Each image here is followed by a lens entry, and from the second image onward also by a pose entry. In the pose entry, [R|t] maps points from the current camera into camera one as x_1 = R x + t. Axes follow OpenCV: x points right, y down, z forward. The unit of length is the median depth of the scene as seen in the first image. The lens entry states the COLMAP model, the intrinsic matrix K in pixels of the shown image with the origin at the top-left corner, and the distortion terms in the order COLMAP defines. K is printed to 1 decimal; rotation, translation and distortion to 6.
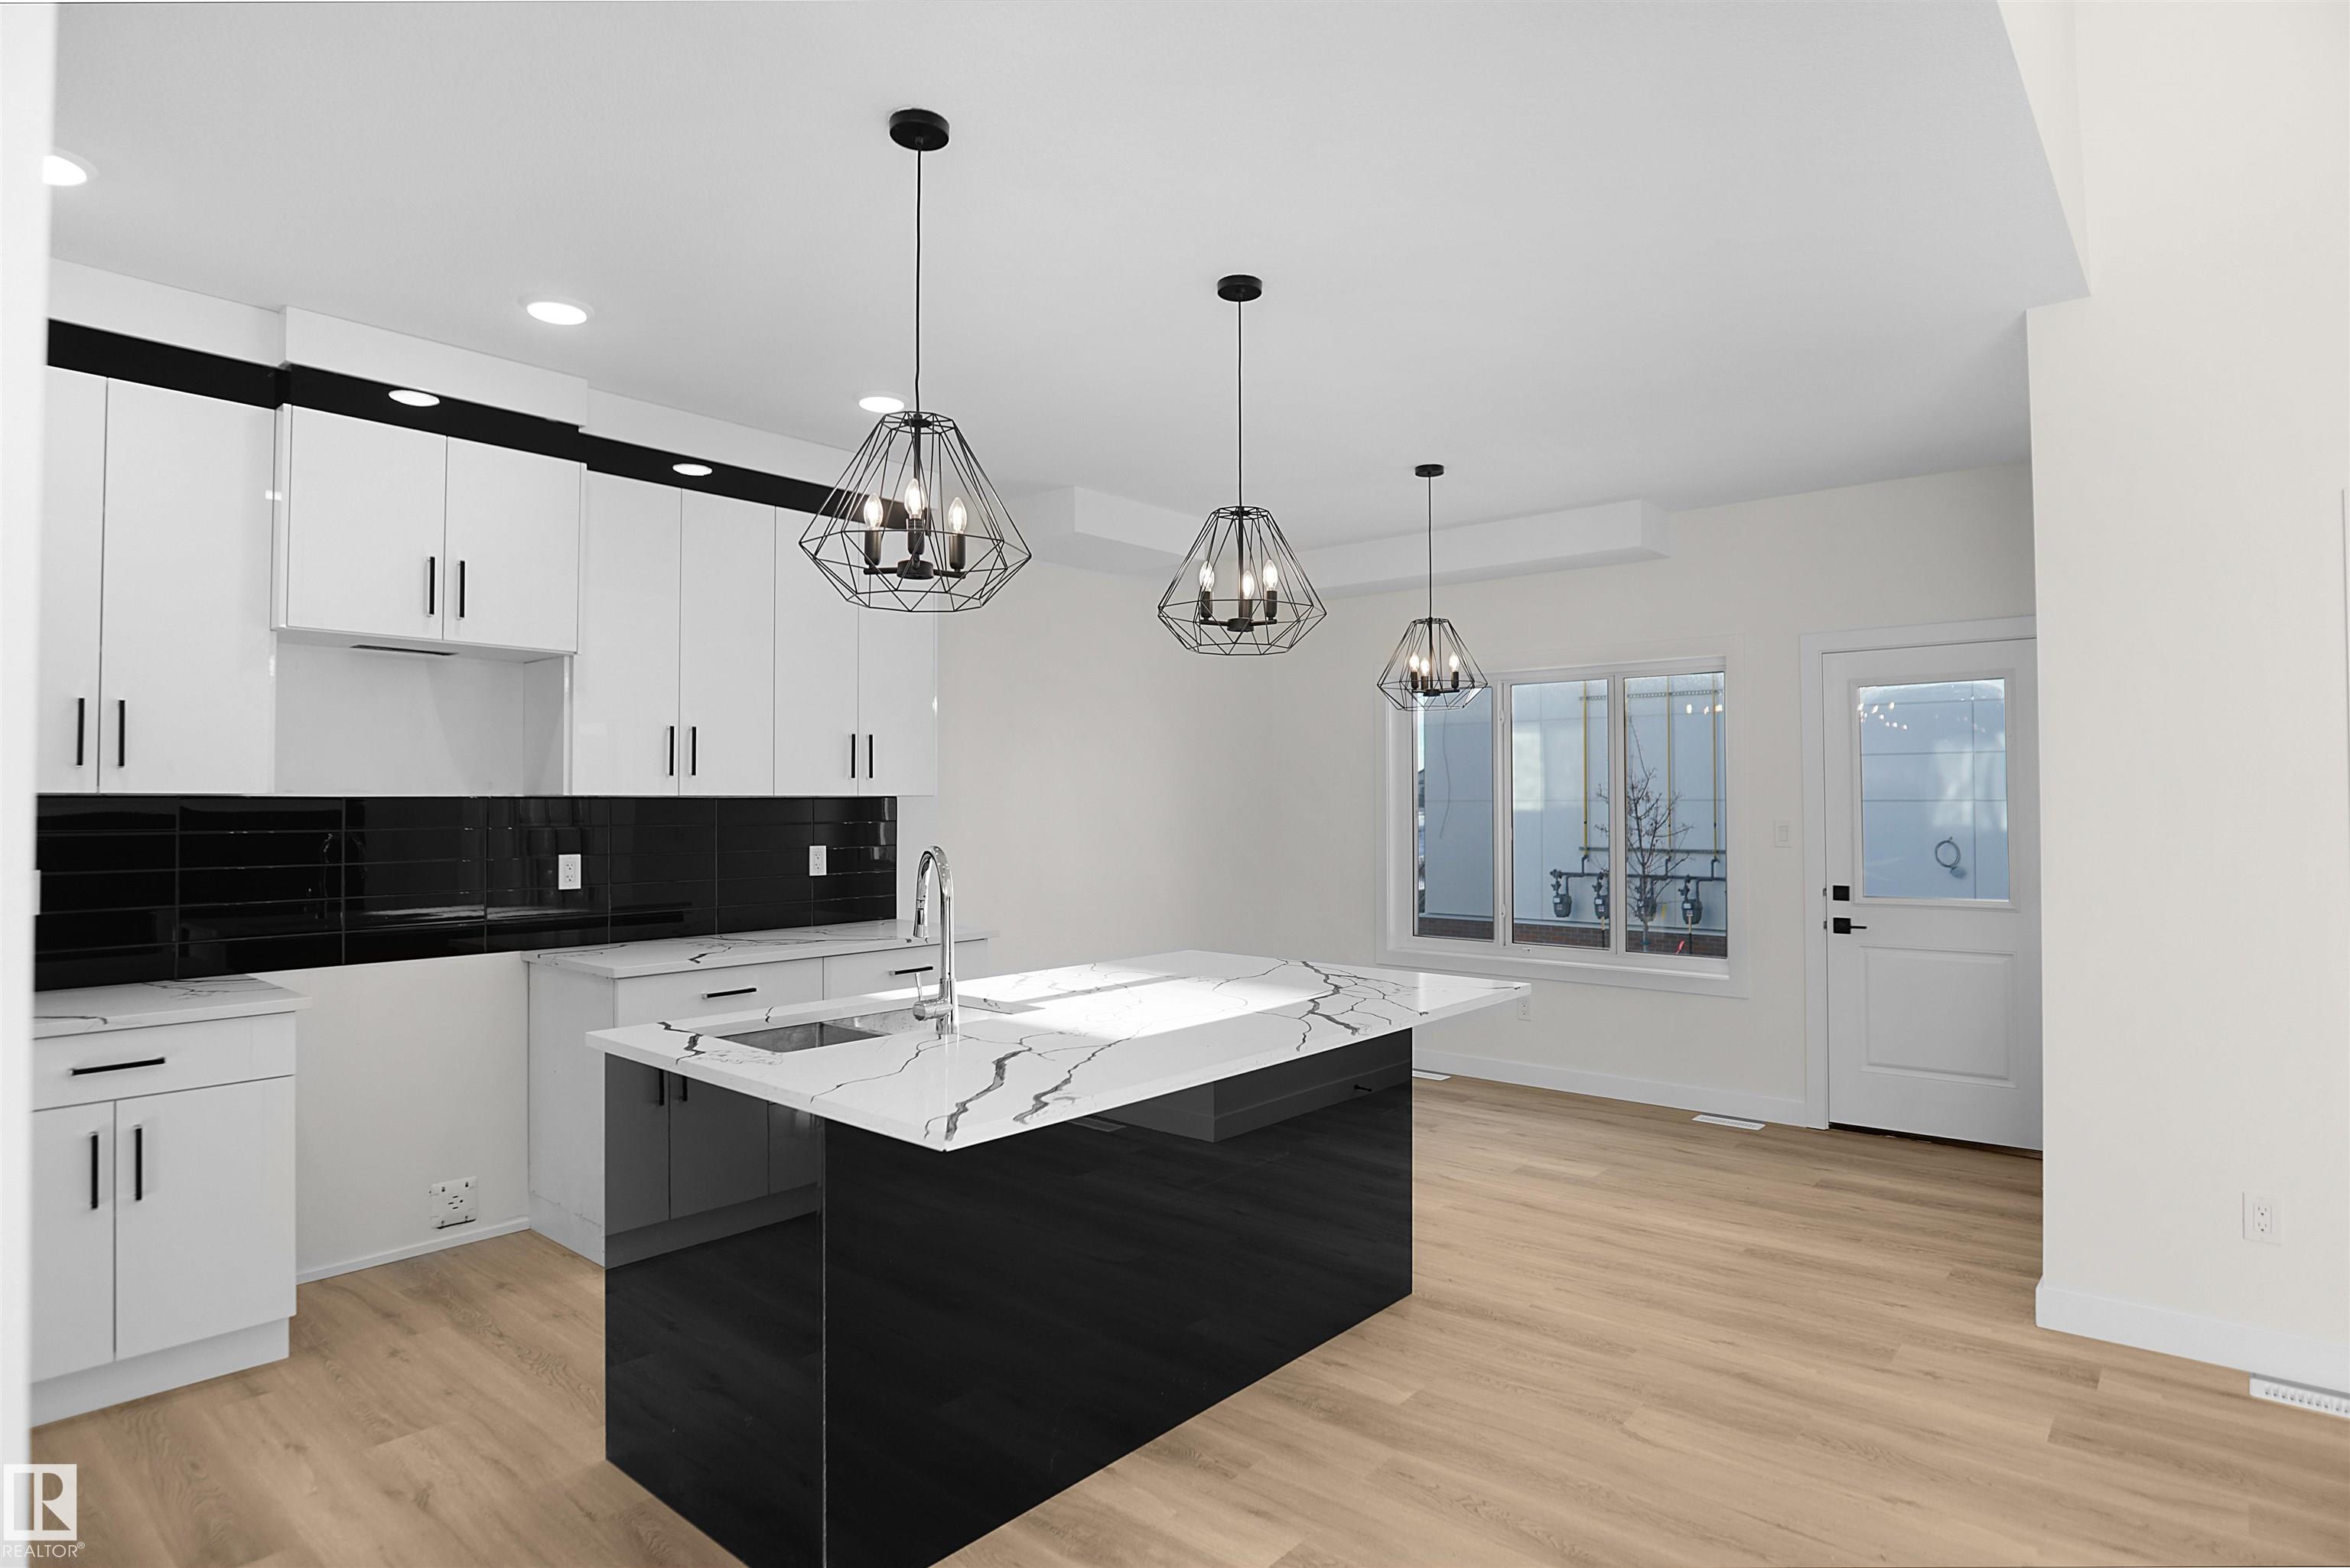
lens RADIAL K [[1255.3, 0, 1188.5], [0, 1255.3, 775.0], [0, 0, 1]] dist [-0.026383, 0.001378]
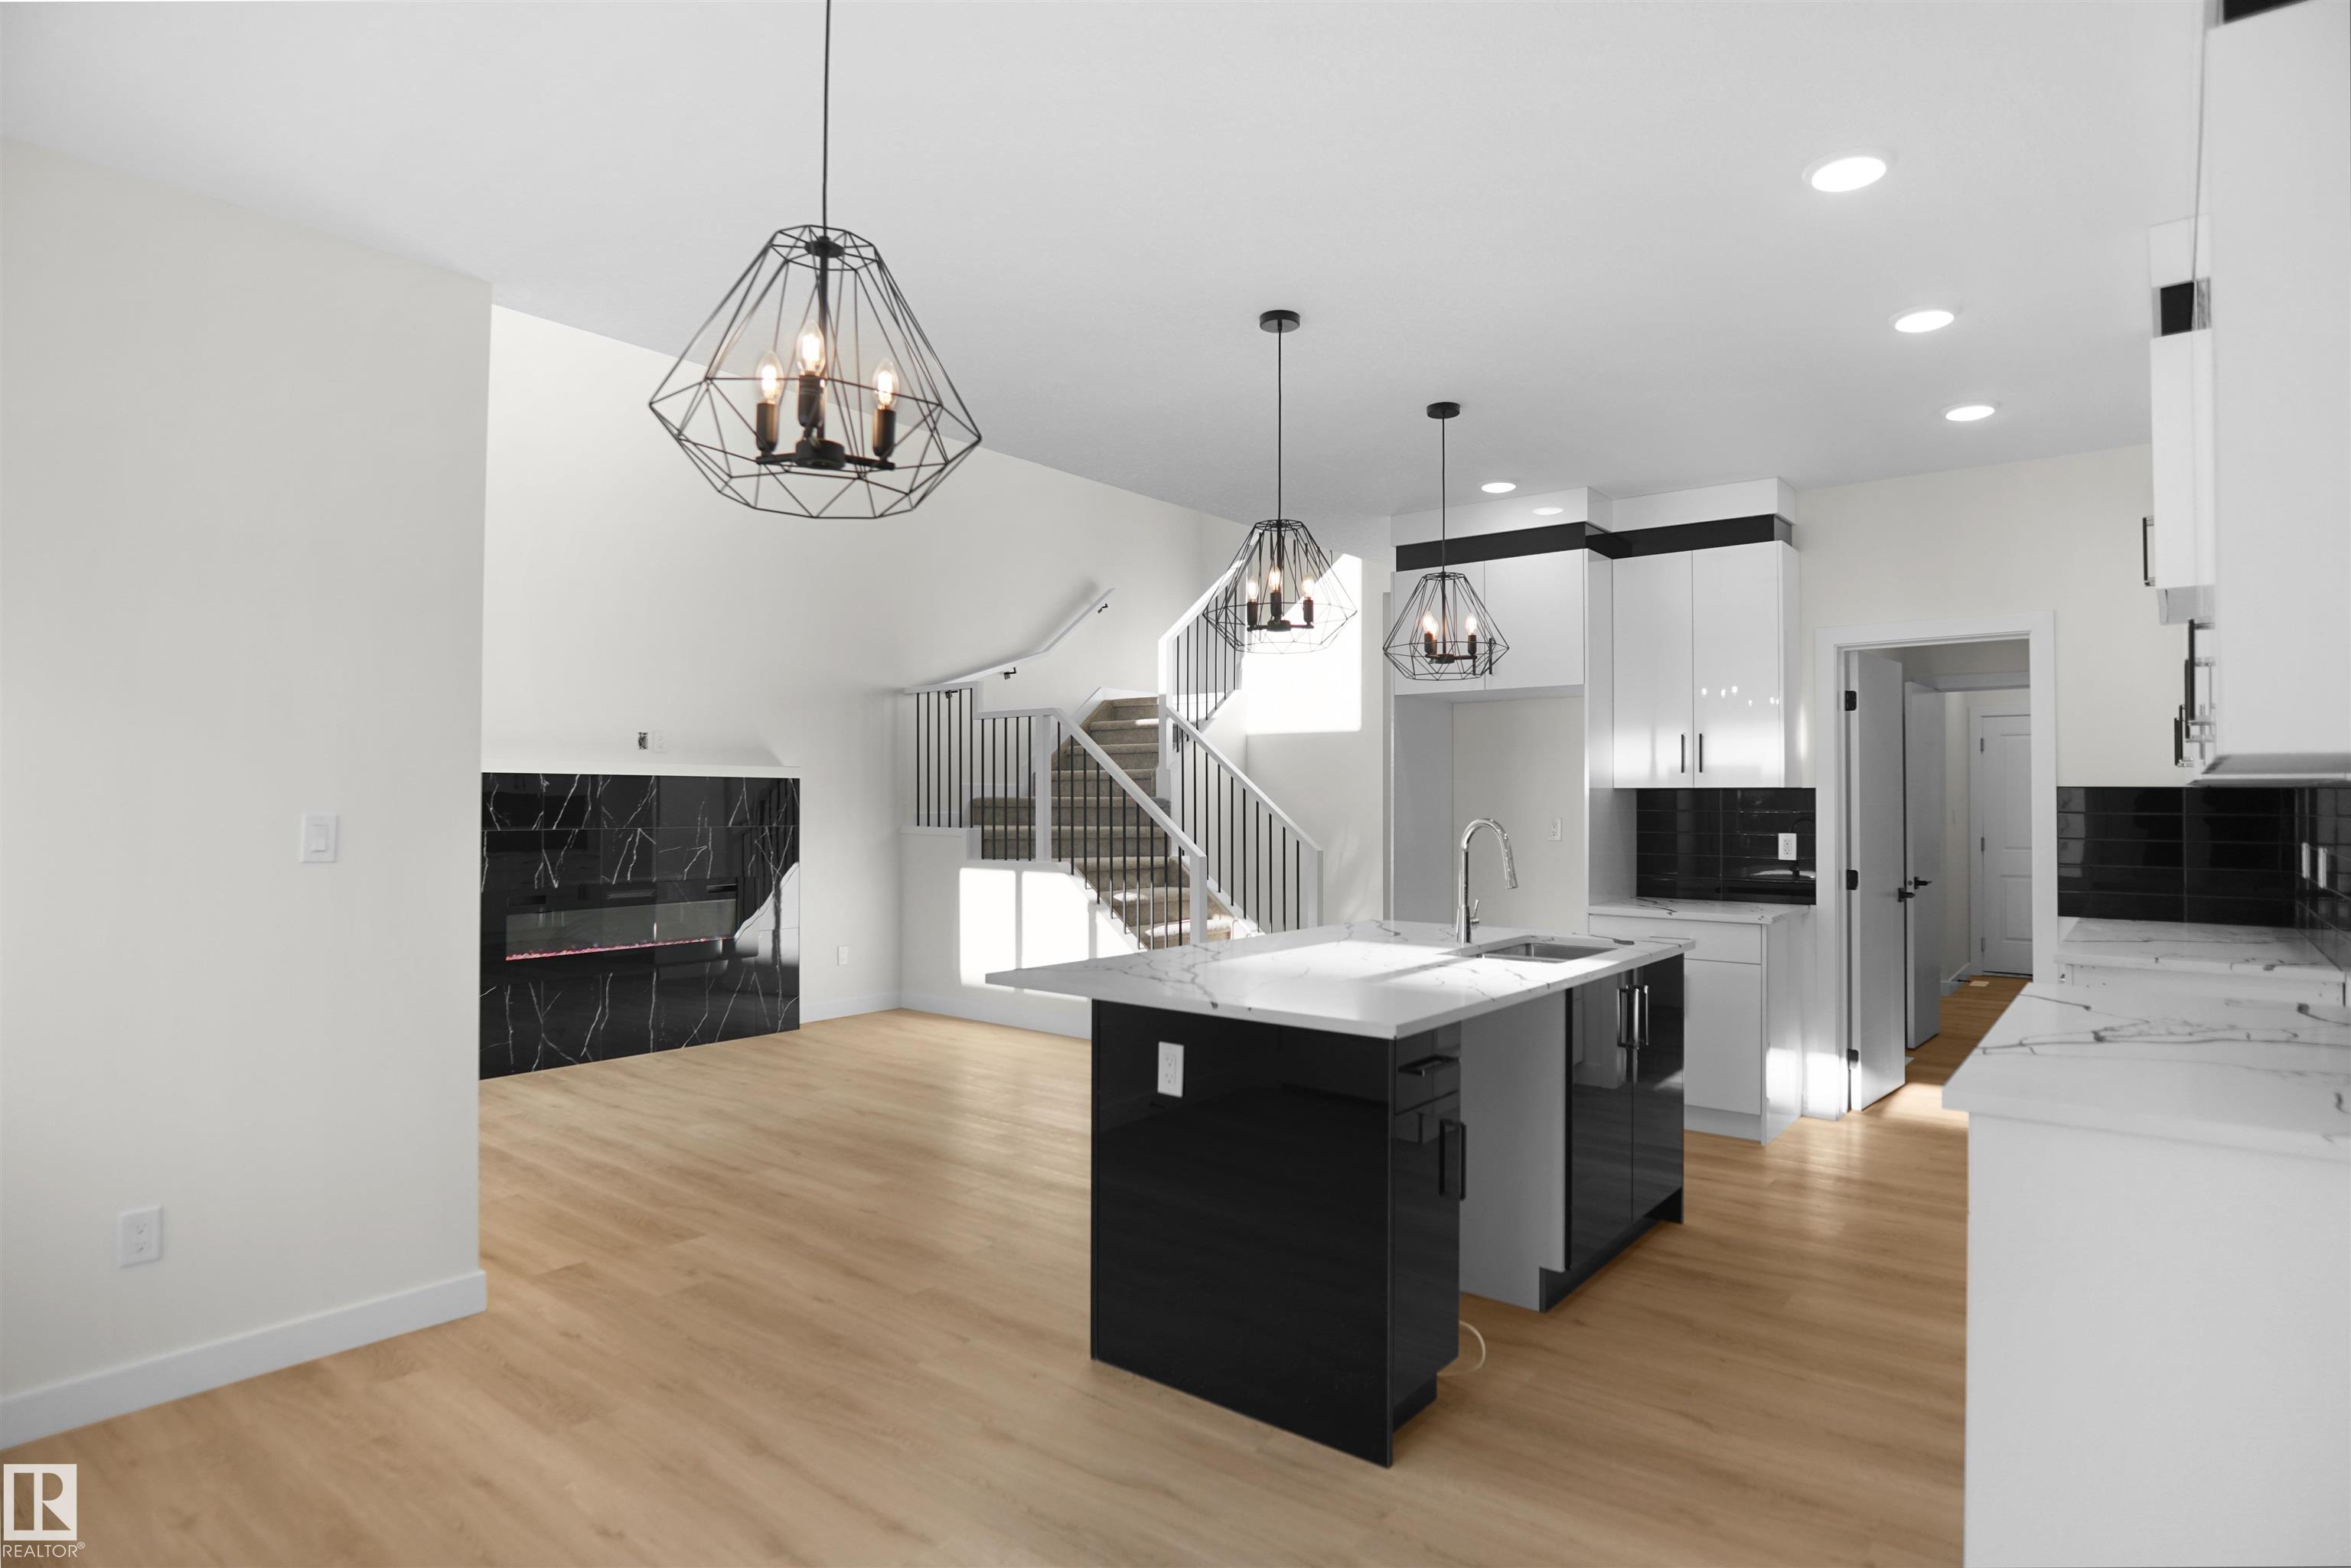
lens RADIAL K [[1274.3, 0, 1210.7], [0, 1274.3, 780.5], [0, 0, 1]] dist [-0.026731, -0.001482]
pose [[-0.998278, 0.000129, -0.058659, 0.124226], [0.002422, 0.999236, -0.039020, 0.045954], [0.058609, -0.039095, -0.997515, 1.581347]]
